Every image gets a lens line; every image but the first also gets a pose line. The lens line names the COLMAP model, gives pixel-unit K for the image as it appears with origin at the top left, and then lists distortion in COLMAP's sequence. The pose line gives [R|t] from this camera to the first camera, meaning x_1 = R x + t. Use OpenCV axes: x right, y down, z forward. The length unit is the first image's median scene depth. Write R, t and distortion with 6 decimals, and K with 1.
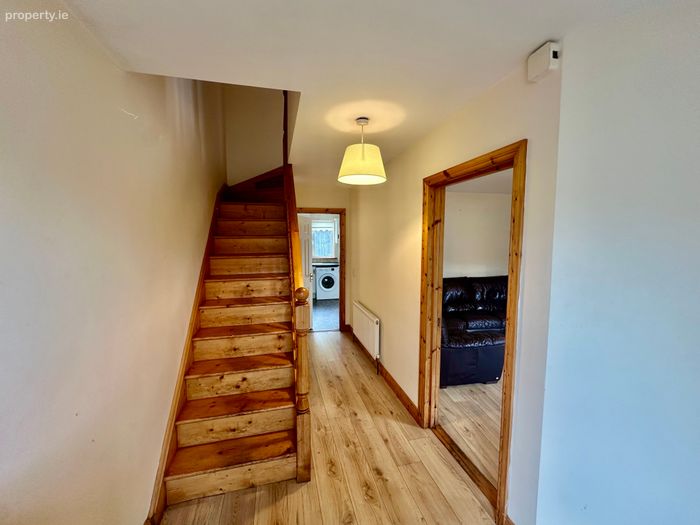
lens RADIAL K [[277.5, 0, 350.0], [0, 277.5, 262.2], [0, 0, 1]] dist [-0.002727, -0.001358]
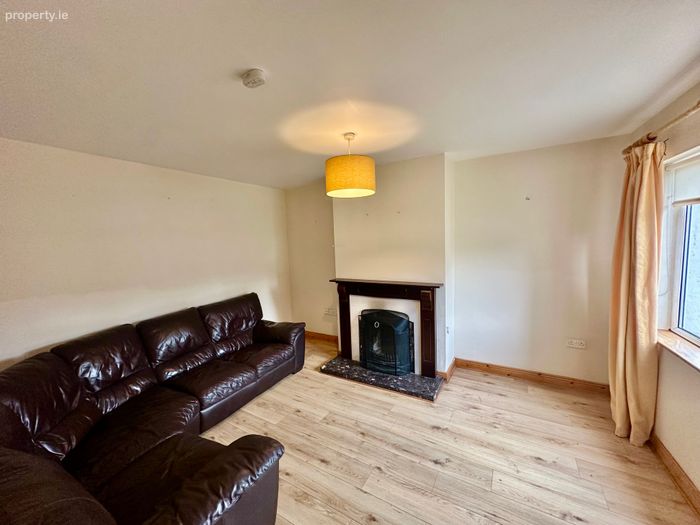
lens RADIAL K [[277.5, 0, 346.3], [0, 277.5, 261.2], [0, 0, 1]] dist [-0.002727, -0.001358]
pose [[0.641779, -0.095147, 0.760964, 0.184626], [0.114760, 0.993016, 0.027376, -0.028897], [-0.758254, 0.069758, 0.648216, 0.347510]]
